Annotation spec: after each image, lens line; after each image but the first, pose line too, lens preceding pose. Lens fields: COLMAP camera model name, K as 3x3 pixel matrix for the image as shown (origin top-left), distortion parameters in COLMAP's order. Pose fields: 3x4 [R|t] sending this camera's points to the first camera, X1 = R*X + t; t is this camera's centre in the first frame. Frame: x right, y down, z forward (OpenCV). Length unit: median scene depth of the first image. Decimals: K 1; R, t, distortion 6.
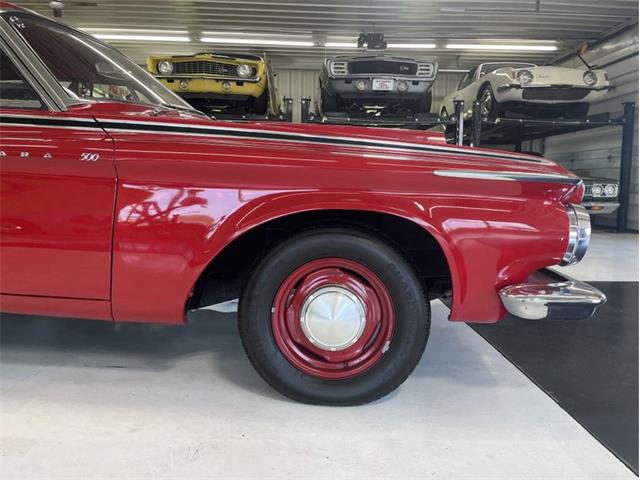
lens RADIAL K [[487.1, 0, 320.7], [0, 487.1, 237.4], [0, 0, 1]] dist [0.078130, -0.104192]
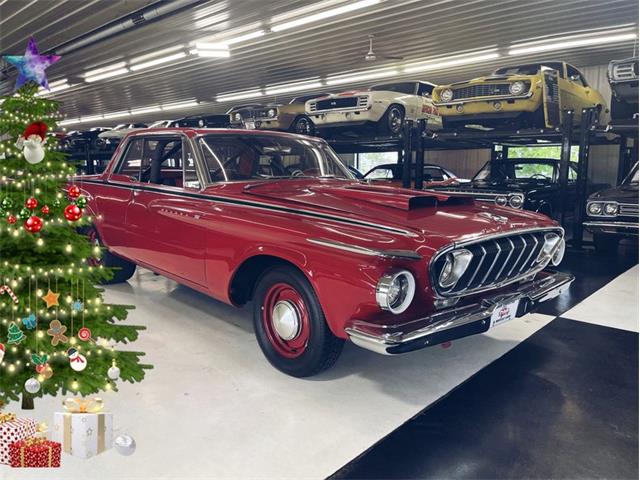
lens RADIAL K [[487.4, 0, 316.6], [0, 487.4, 238.3], [0, 0, 1]] dist [0.093040, -0.134894]
pose [[0.713240, 0.080996, -0.696224, 0.290880], [-0.069899, 0.996569, 0.044330, -0.044305], [0.697425, 0.017048, 0.716455, -0.024341]]
